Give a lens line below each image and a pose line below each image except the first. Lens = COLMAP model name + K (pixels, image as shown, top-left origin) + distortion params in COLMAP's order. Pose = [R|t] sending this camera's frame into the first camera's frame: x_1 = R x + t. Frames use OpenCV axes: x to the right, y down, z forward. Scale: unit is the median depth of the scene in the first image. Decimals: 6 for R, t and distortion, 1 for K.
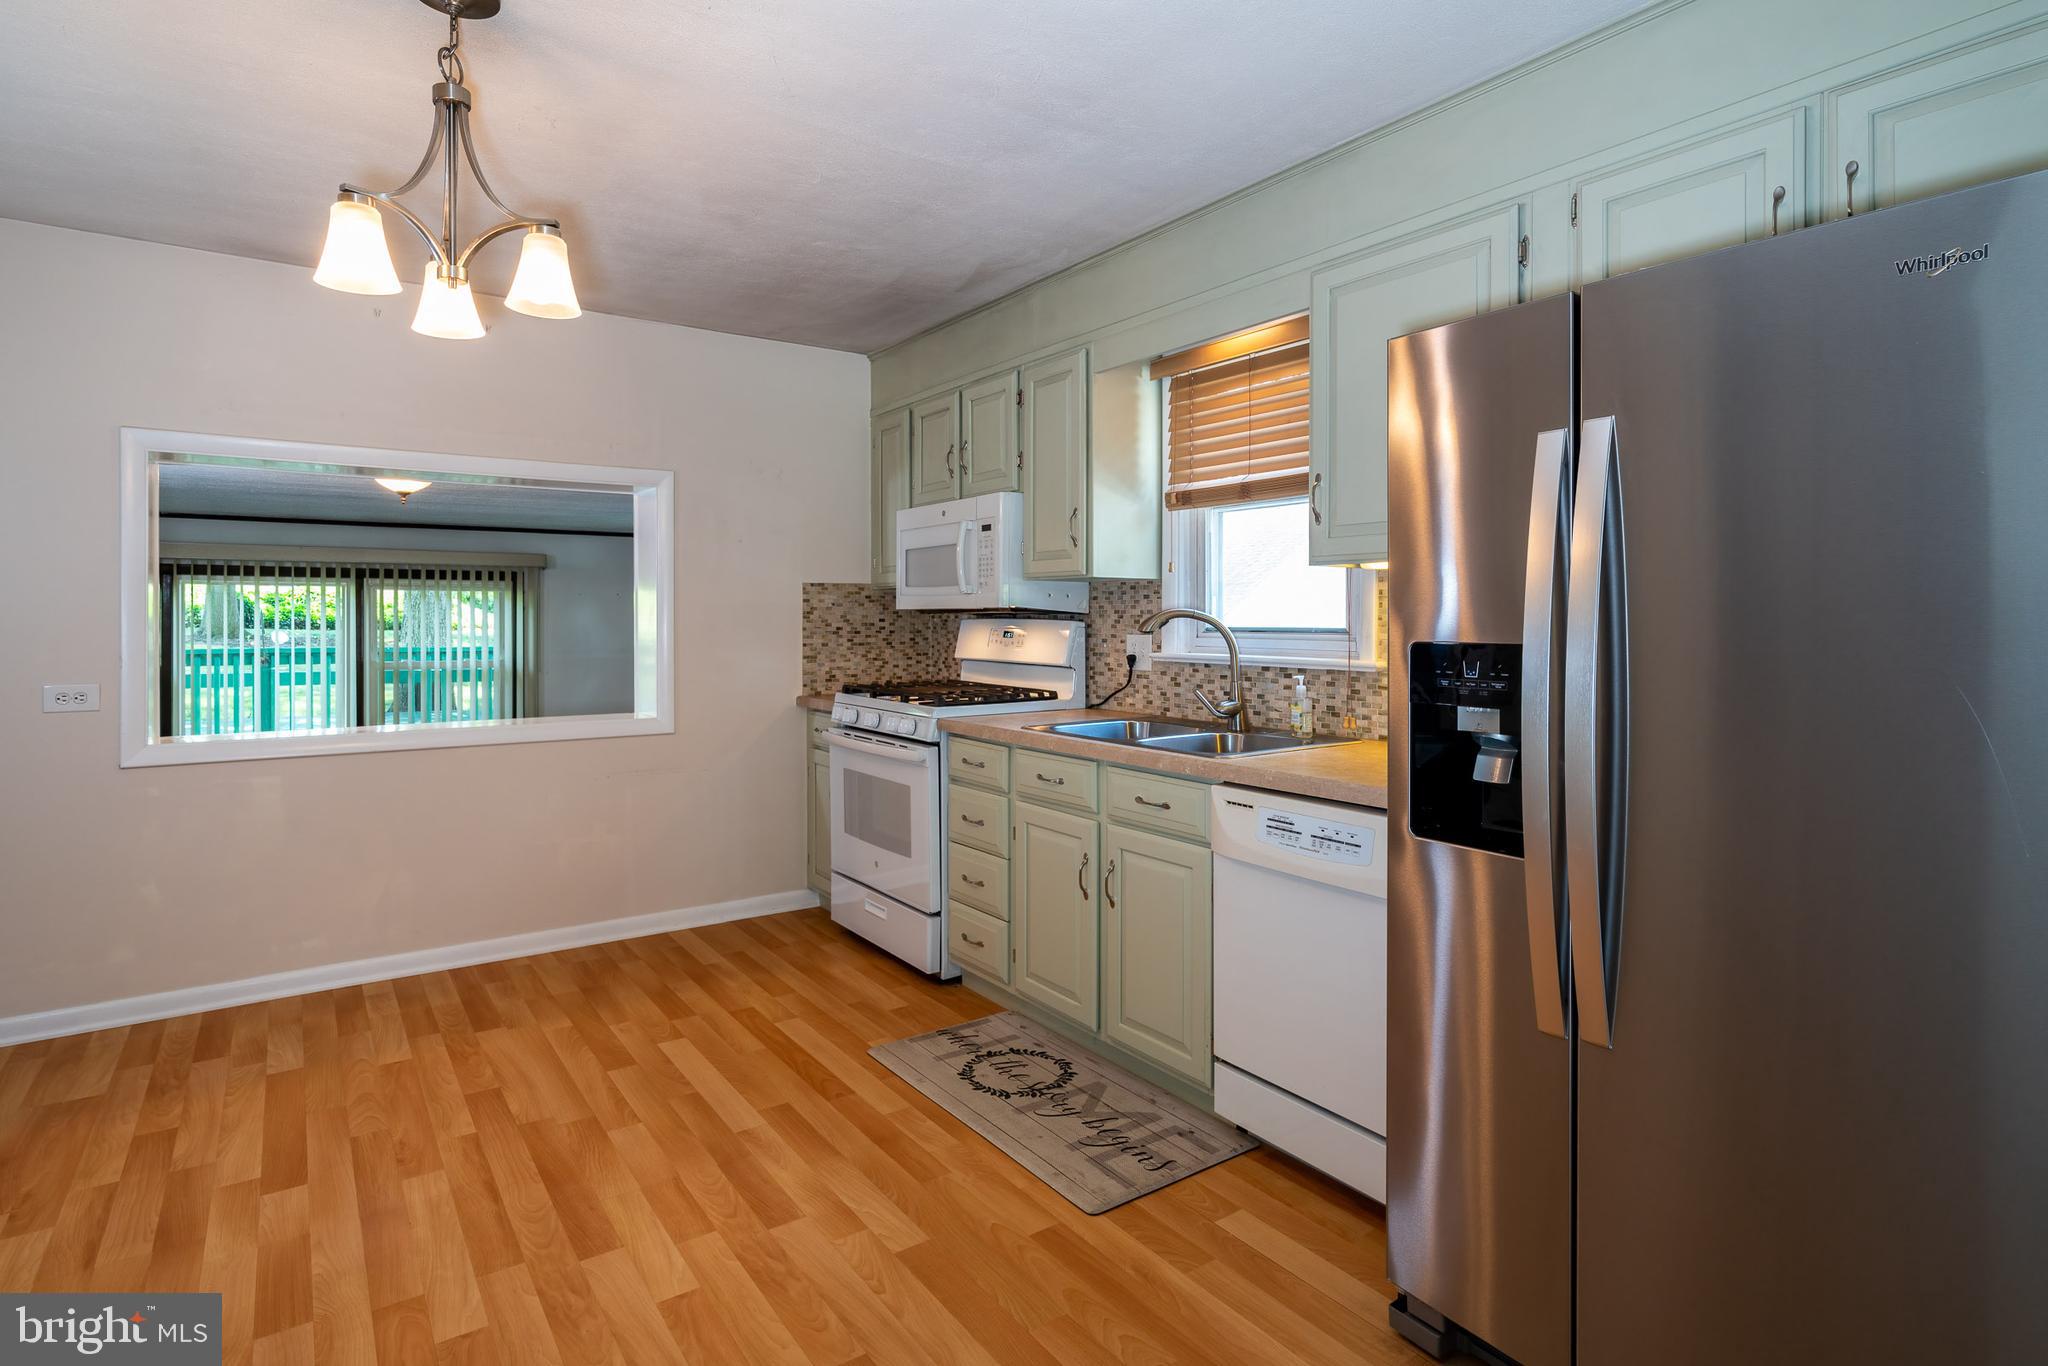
lens RADIAL K [[1067.9, 0, 1017.1], [0, 1067.9, 618.2], [0, 0, 1]] dist [-0.002675, 0.001209]
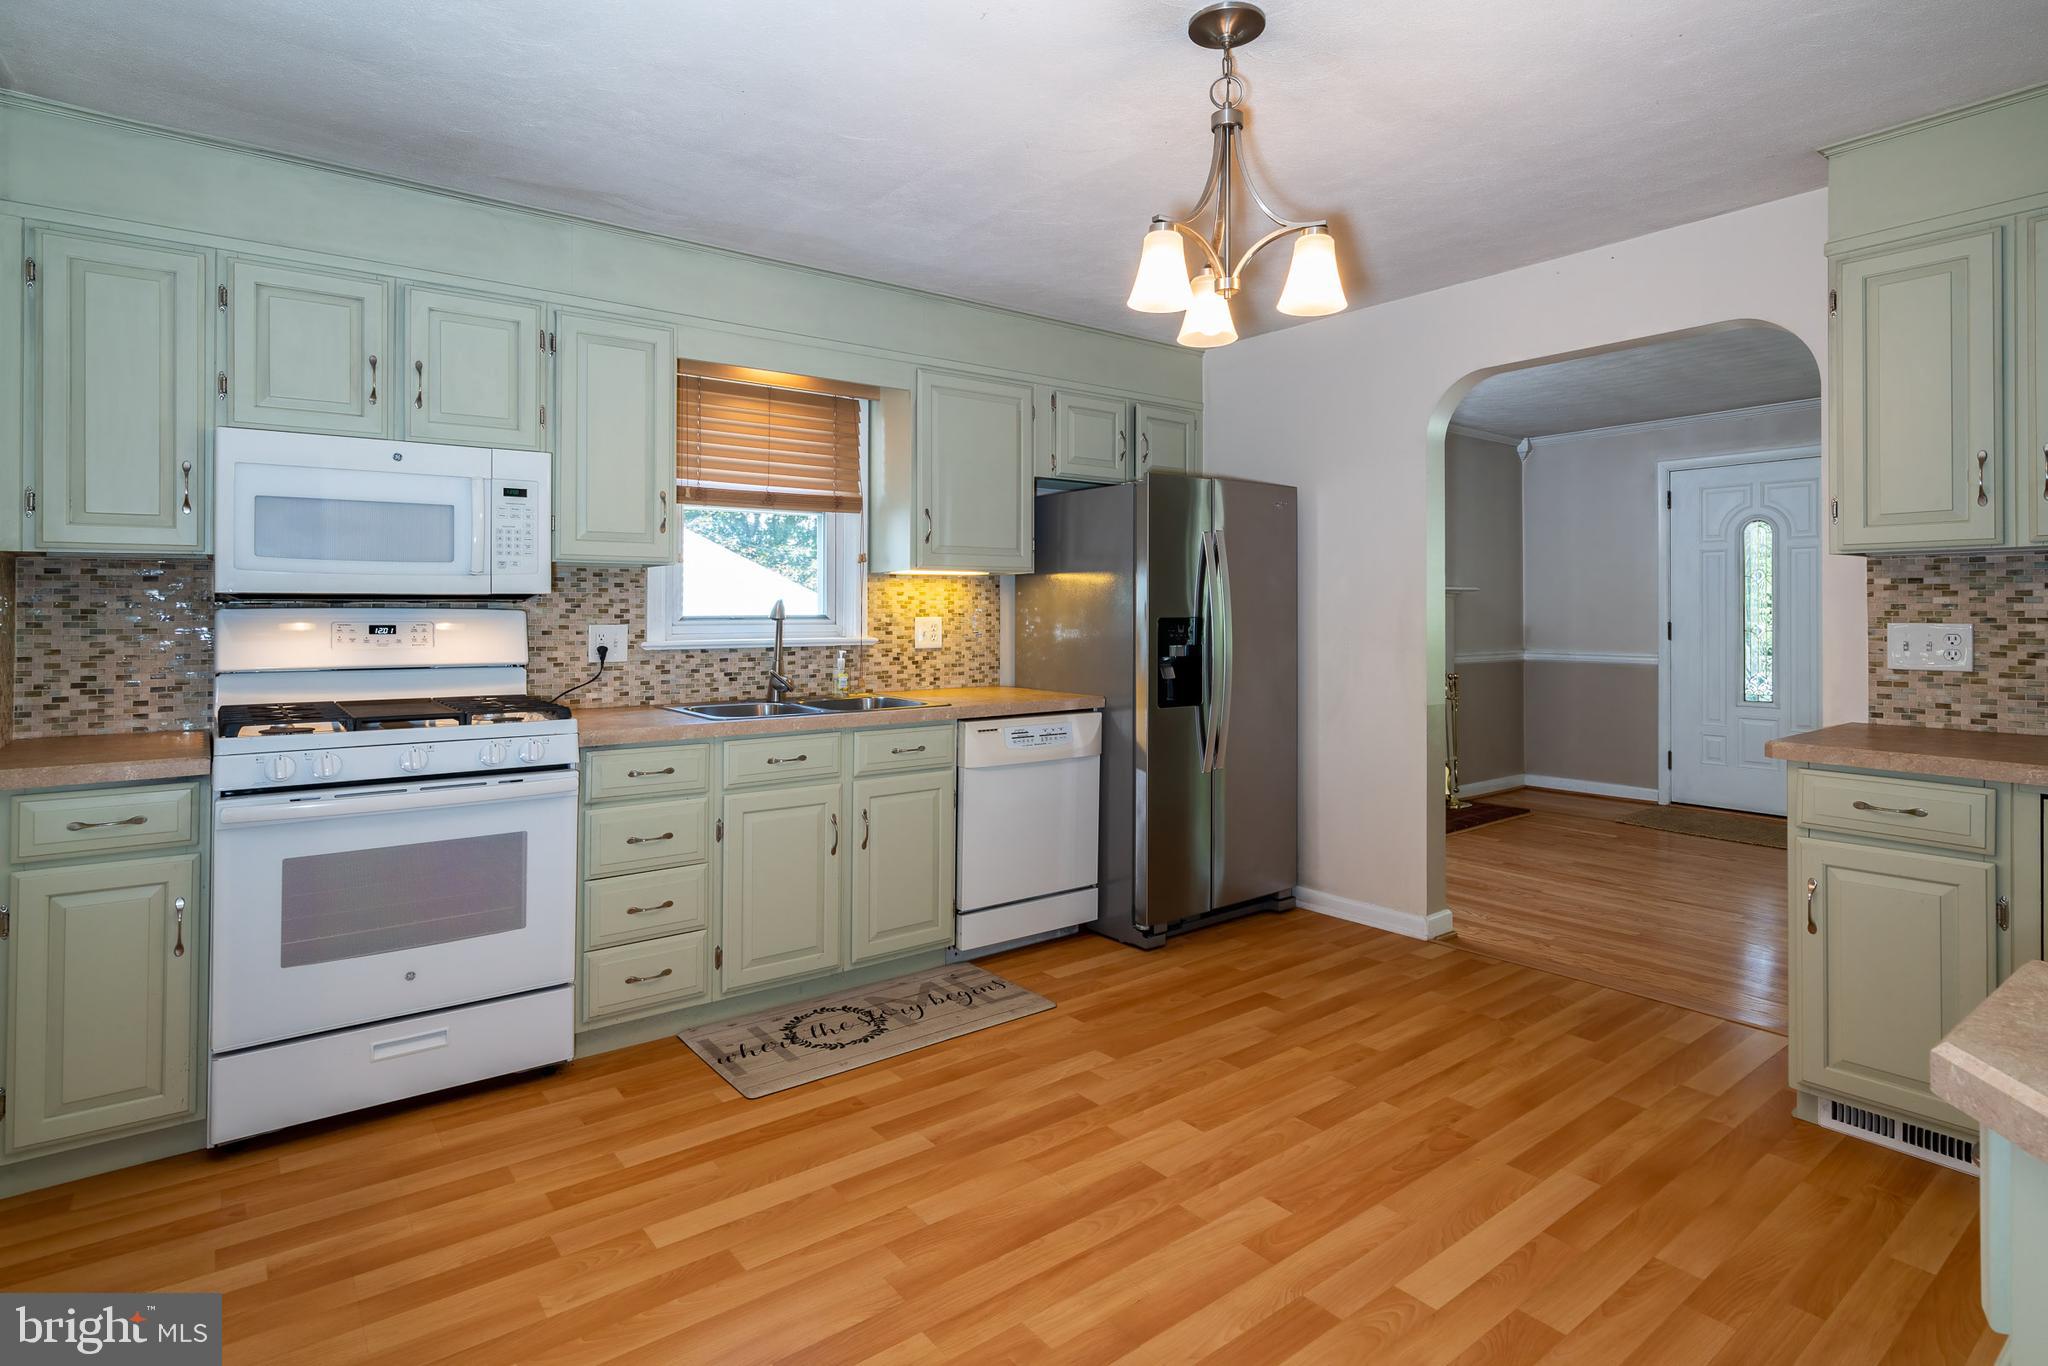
lens RADIAL K [[1076.9, 0, 1032.2], [0, 1076.9, 607.6], [0, 0, 1]] dist [-0.005261, -0.000311]
pose [[-0.073559, 0.000089, 0.997291, -1.078411], [0.001343, 0.999999, 0.000010, 0.000951], [-0.997290, 0.001340, -0.073559, 0.862565]]
